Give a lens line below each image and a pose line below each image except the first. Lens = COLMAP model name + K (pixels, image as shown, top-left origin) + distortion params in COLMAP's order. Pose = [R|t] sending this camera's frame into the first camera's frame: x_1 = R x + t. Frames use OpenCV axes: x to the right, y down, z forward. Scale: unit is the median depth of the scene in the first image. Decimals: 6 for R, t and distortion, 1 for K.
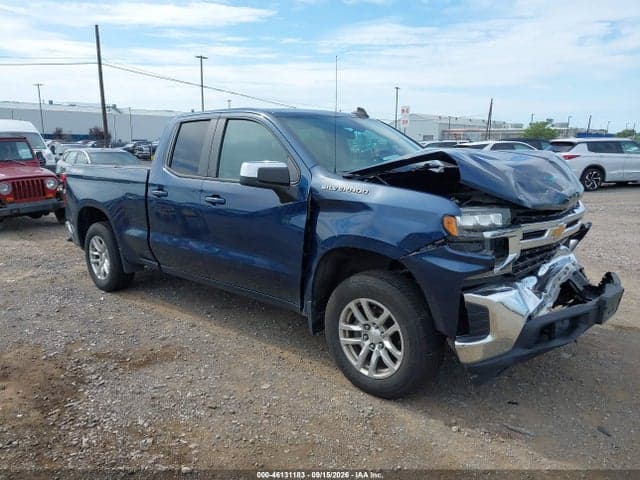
lens RADIAL K [[504.1, 0, 316.2], [0, 504.1, 243.2], [0, 0, 1]] dist [0.007705, 0.000786]
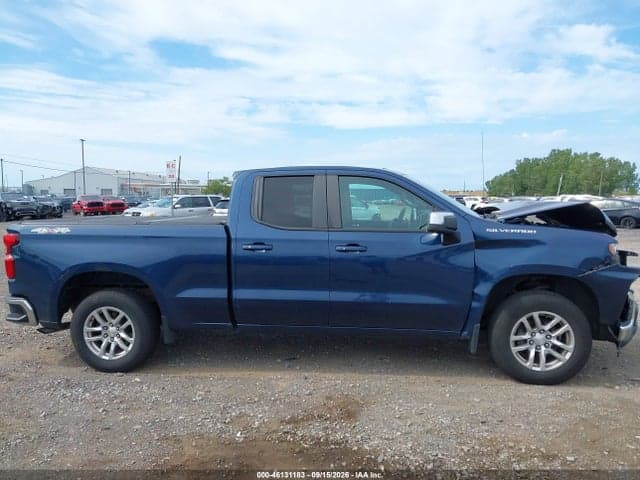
lens RADIAL K [[504.1, 0, 316.2], [0, 504.1, 243.2], [0, 0, 1]] dist [0.007705, 0.000786]
pose [[0.807222, -0.046025, 0.588451, -0.899579], [0.108800, 0.991474, -0.071701, -0.029235], [-0.580134, 0.121902, 0.805348, 0.187665]]
